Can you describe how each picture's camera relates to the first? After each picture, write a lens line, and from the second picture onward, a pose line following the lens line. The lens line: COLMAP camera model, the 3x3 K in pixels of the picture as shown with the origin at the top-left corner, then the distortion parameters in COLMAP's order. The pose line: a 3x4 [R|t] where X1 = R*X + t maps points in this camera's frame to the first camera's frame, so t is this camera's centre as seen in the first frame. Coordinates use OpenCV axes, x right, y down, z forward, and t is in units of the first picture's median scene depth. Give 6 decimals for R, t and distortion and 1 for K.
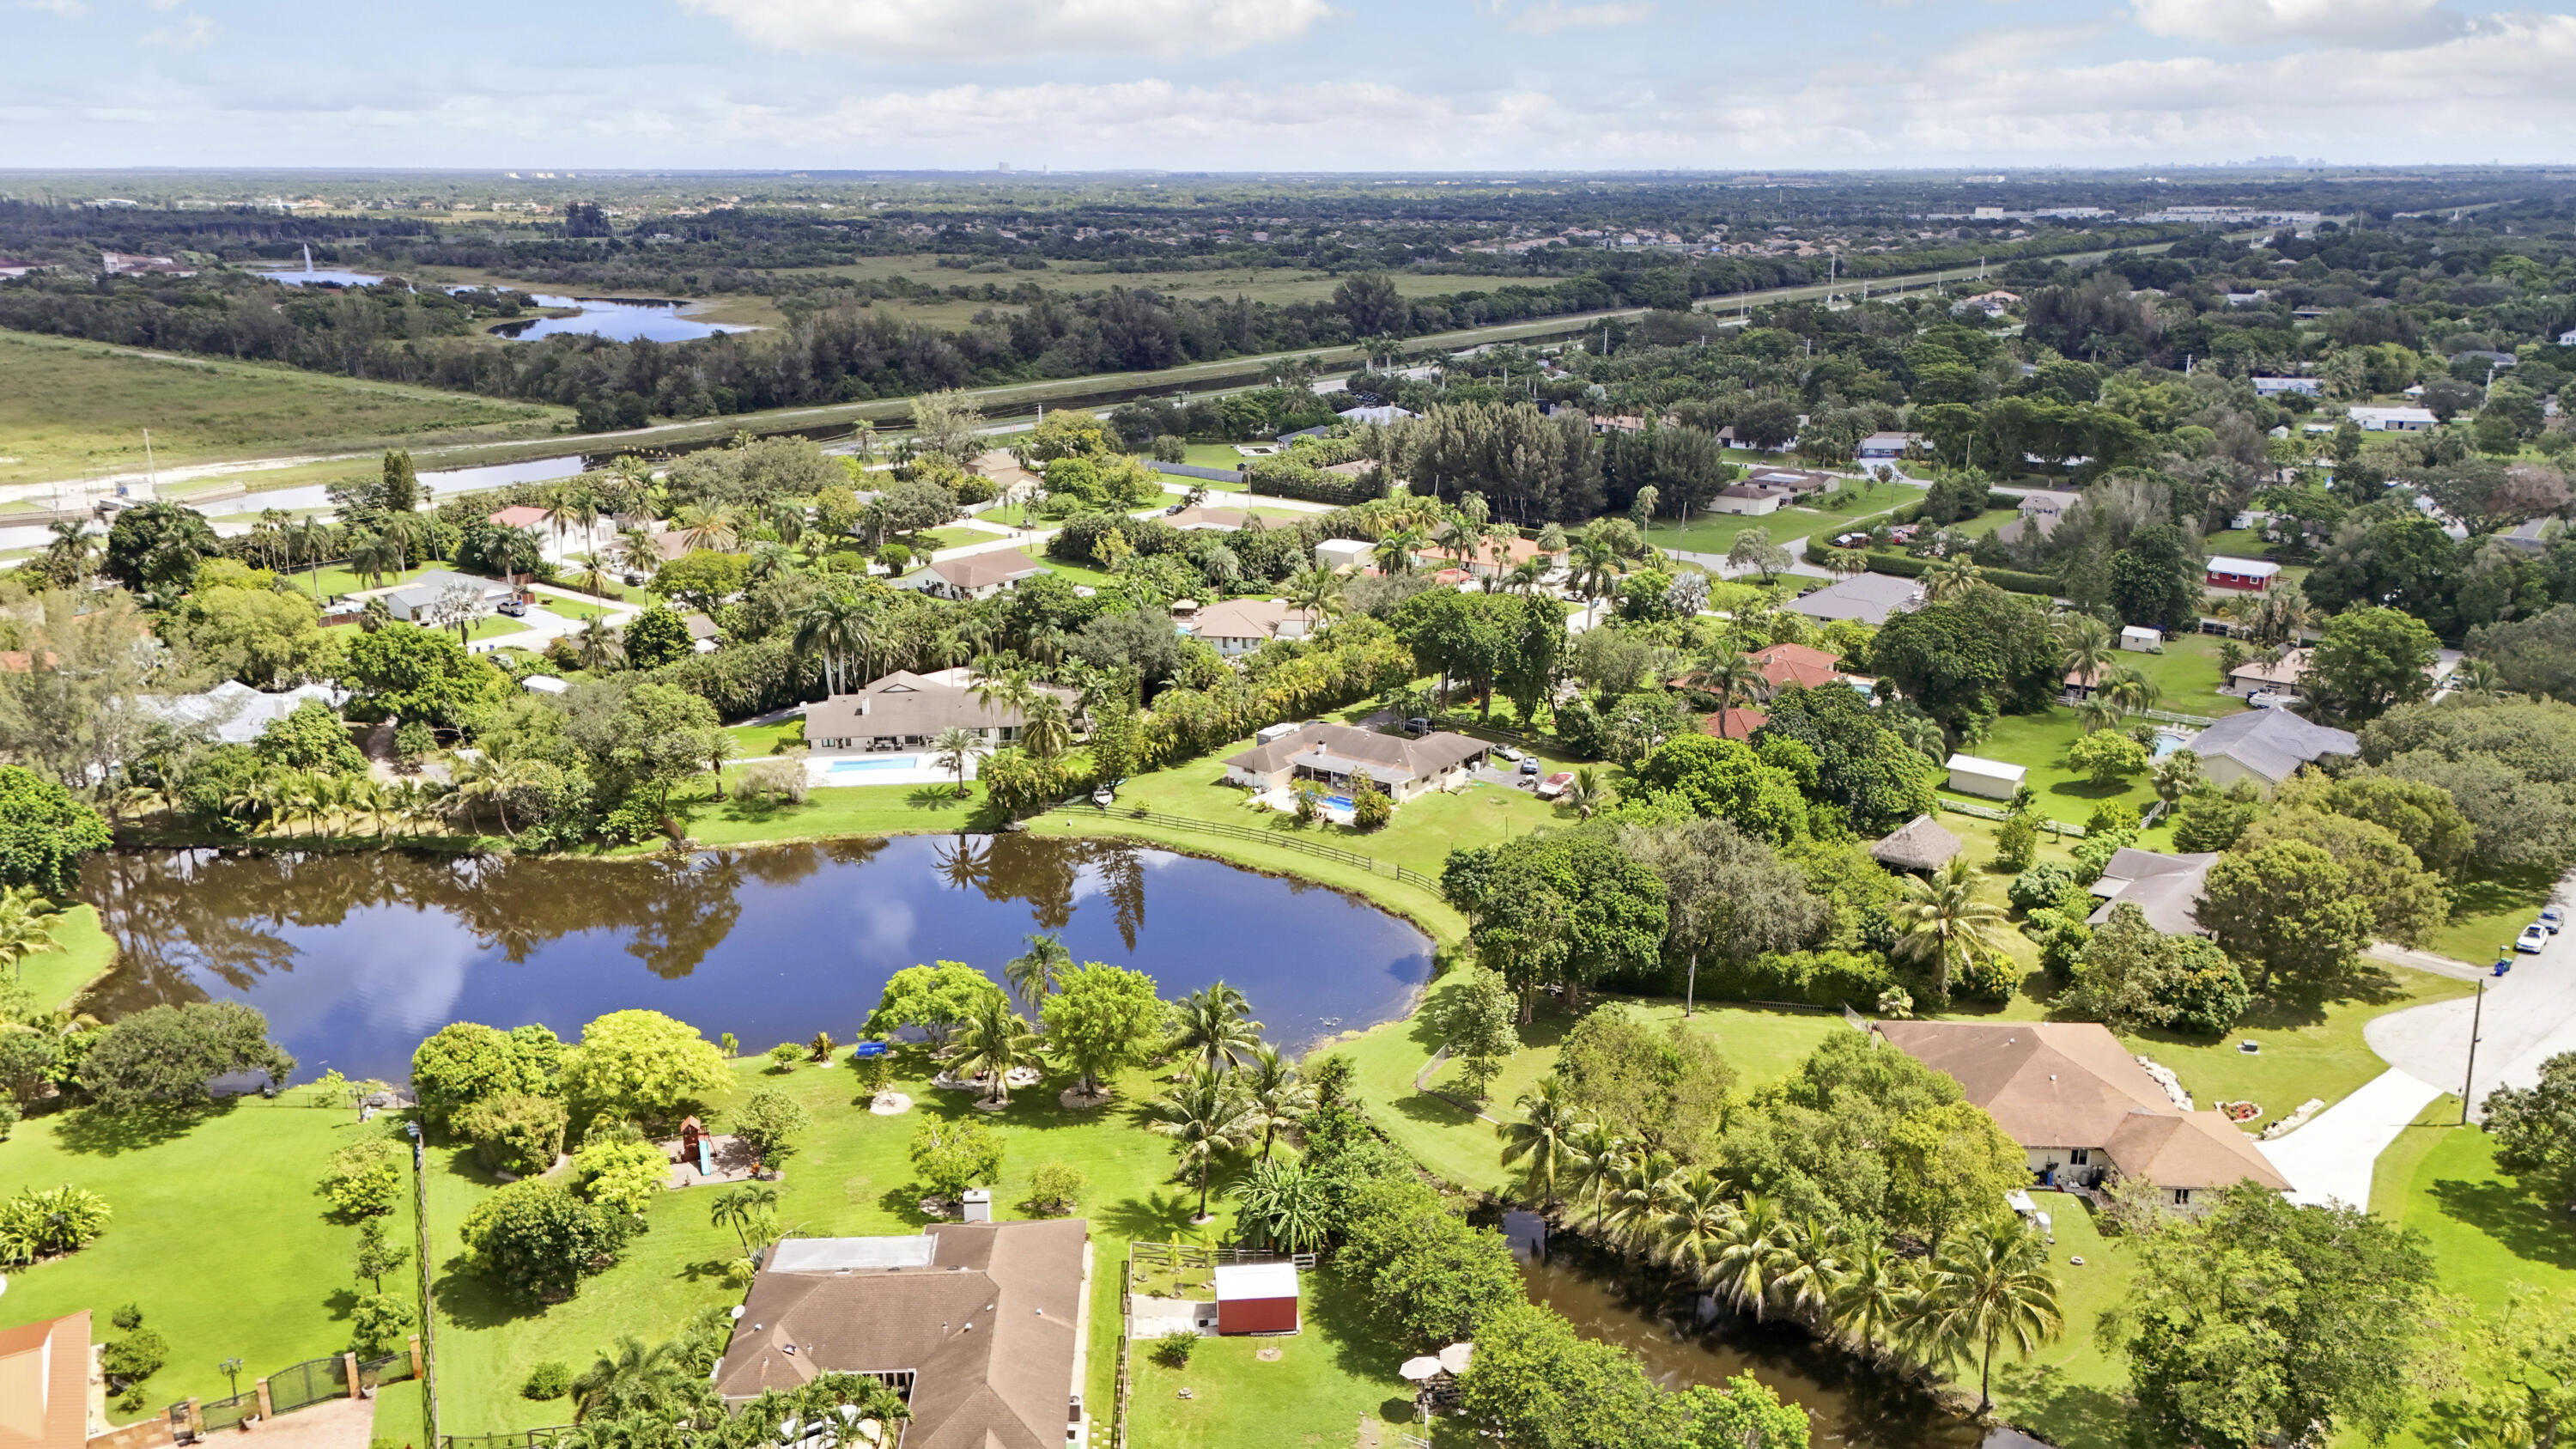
lens RADIAL K [[1914.8, 0, 1288.0], [0, 1914.8, 724.5], [0, 0, 1]] dist [0.085735, -0.074457]
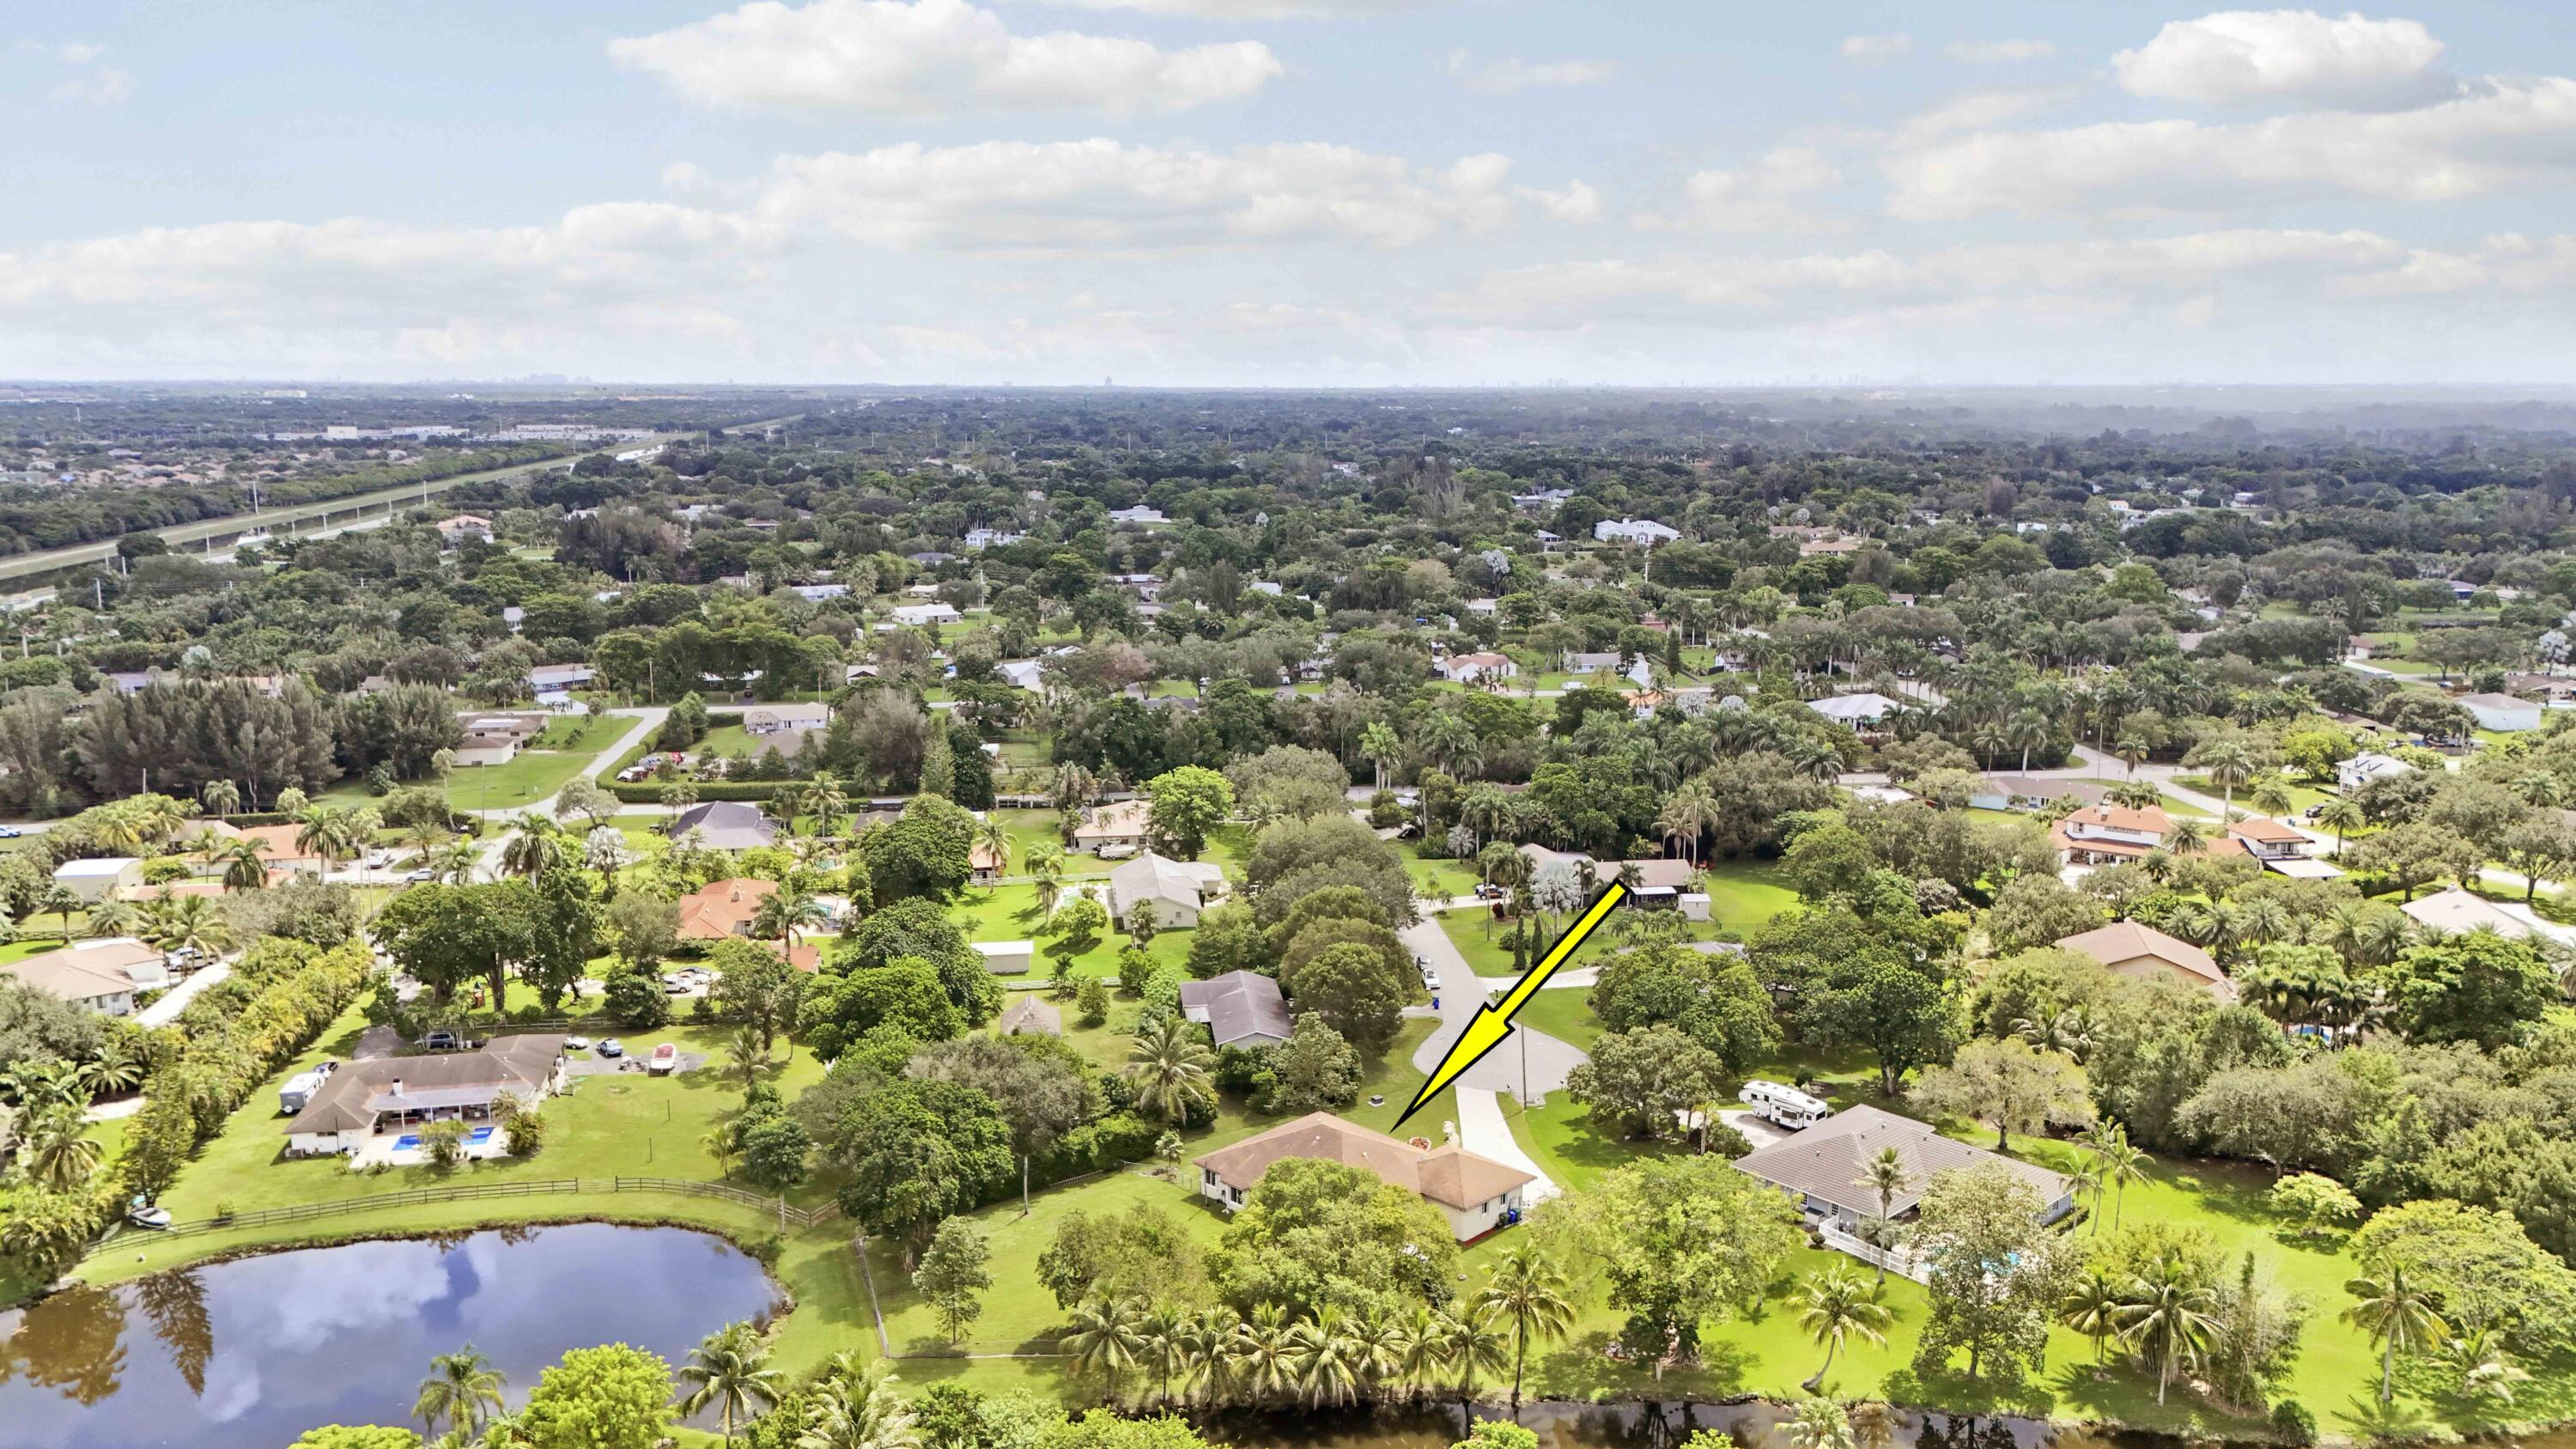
lens RADIAL K [[1914.8, 0, 1288.0], [0, 1914.8, 724.5], [0, 0, 1]] dist [0.085735, -0.074457]
pose [[0.694069, -0.126760, 0.708661, -0.200096], [0.200430, 0.979481, -0.021101, -0.031879], [-0.691445, 0.156683, 0.705234, 0.034039]]
